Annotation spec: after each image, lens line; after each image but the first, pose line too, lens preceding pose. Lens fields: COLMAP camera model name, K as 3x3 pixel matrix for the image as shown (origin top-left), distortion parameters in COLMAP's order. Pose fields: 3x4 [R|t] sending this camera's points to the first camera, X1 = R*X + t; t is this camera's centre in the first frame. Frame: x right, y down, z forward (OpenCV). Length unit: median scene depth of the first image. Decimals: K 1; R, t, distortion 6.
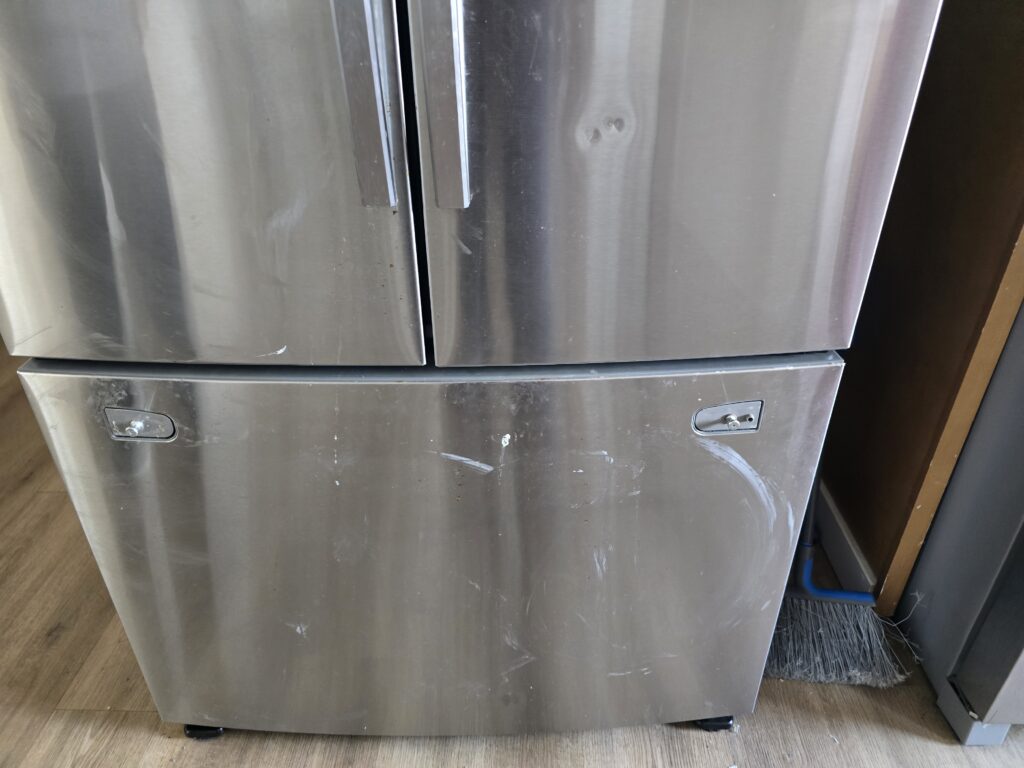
lens RADIAL K [[689.9, 0, 514.7], [0, 689.9, 378.4], [0, 0, 1]] dist [0.004386, -0.037708]
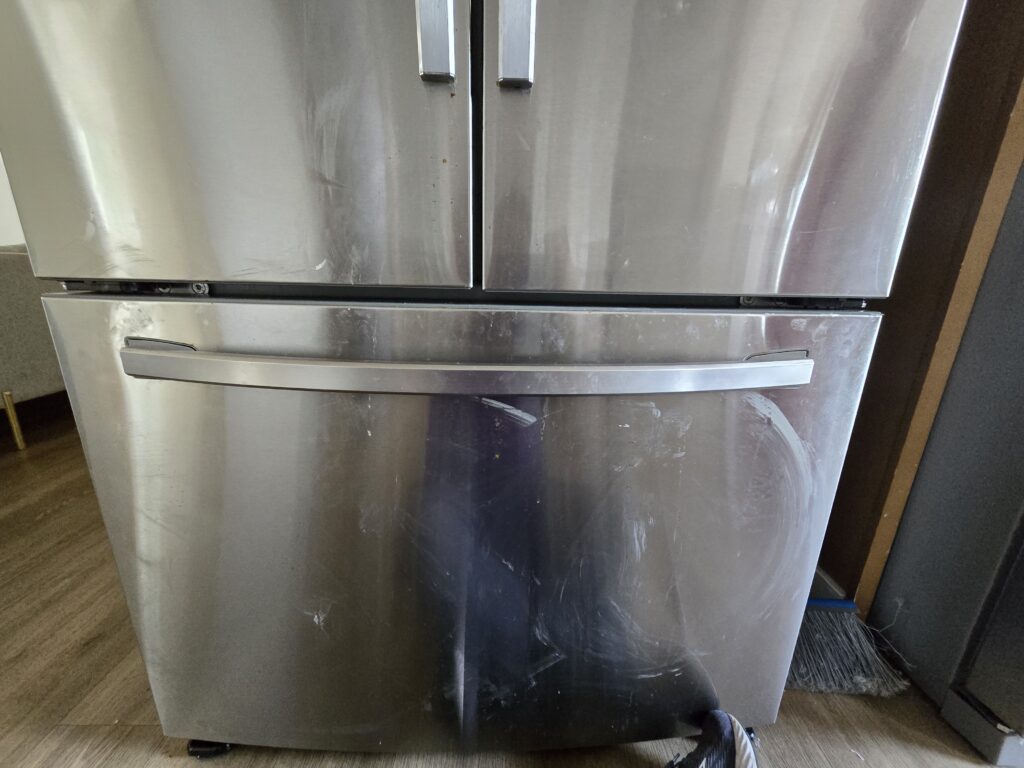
lens RADIAL K [[432.6, 0, 511.5], [0, 432.6, 383.2], [0, 0, 1]] dist [-0.019918, 0.004398]
pose [[0.999546, 0.016944, 0.024902, -0.057785], [-0.010441, 0.970417, -0.241208, 0.161819], [-0.028252, 0.240839, 0.970154, 0.296437]]
